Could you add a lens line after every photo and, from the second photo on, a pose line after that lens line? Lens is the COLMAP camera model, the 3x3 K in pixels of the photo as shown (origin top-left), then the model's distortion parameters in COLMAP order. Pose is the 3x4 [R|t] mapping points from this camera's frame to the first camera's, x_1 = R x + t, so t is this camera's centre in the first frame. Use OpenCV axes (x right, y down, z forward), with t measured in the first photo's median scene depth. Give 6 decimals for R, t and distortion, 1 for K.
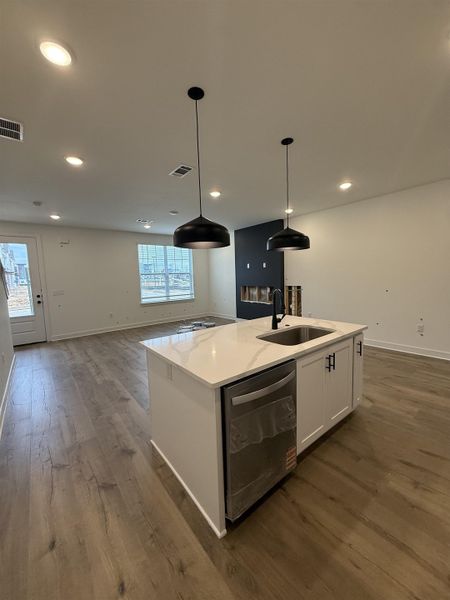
lens RADIAL K [[238.0, 0, 225.1], [0, 238.0, 302.4], [0, 0, 1]] dist [-0.002297, 0.000586]
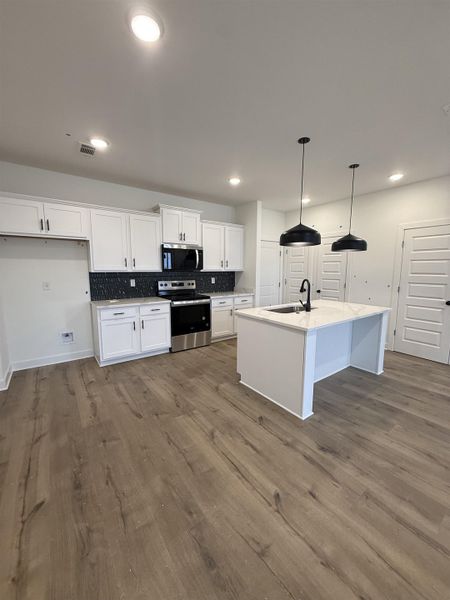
lens RADIAL K [[238.0, 0, 225.6], [0, 238.0, 299.9], [0, 0, 1]] dist [-0.002297, 0.000586]
pose [[-0.998356, 0.024592, 0.051777, 0.377315], [0.036538, 0.969016, 0.244281, -0.177438], [-0.044166, 0.245771, -0.968321, 1.448945]]
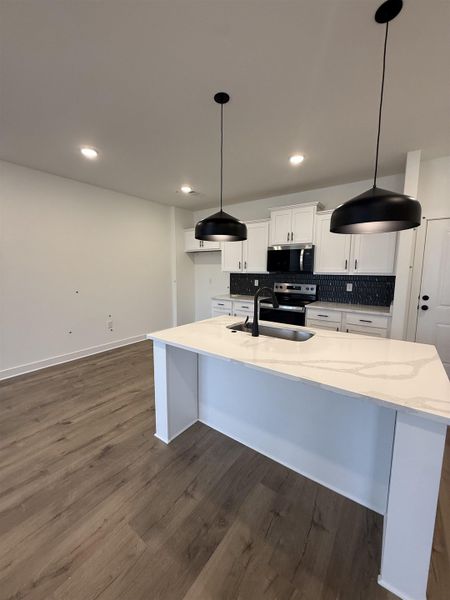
lens RADIAL K [[238.0, 0, 224.1], [0, 238.0, 299.0], [0, 0, 1]] dist [-0.002297, 0.000586]
pose [[-0.254823, -0.087458, 0.963024, -0.358918], [0.112060, 0.986521, 0.119244, -0.081510], [-0.960473, 0.138303, -0.241588, 0.835618]]
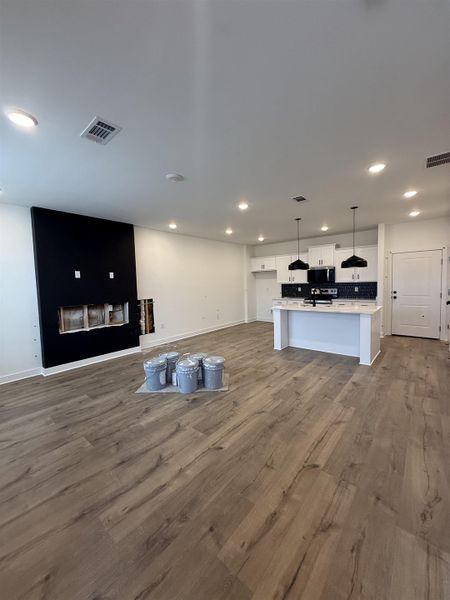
lens RADIAL K [[238.0, 0, 225.2], [0, 238.0, 299.6], [0, 0, 1]] dist [-0.002297, 0.000586]
pose [[-0.188641, -0.028815, 0.981623, -1.139096], [0.147120, 0.987460, 0.057259, -0.124438], [-0.970963, 0.155218, -0.182036, 1.405565]]
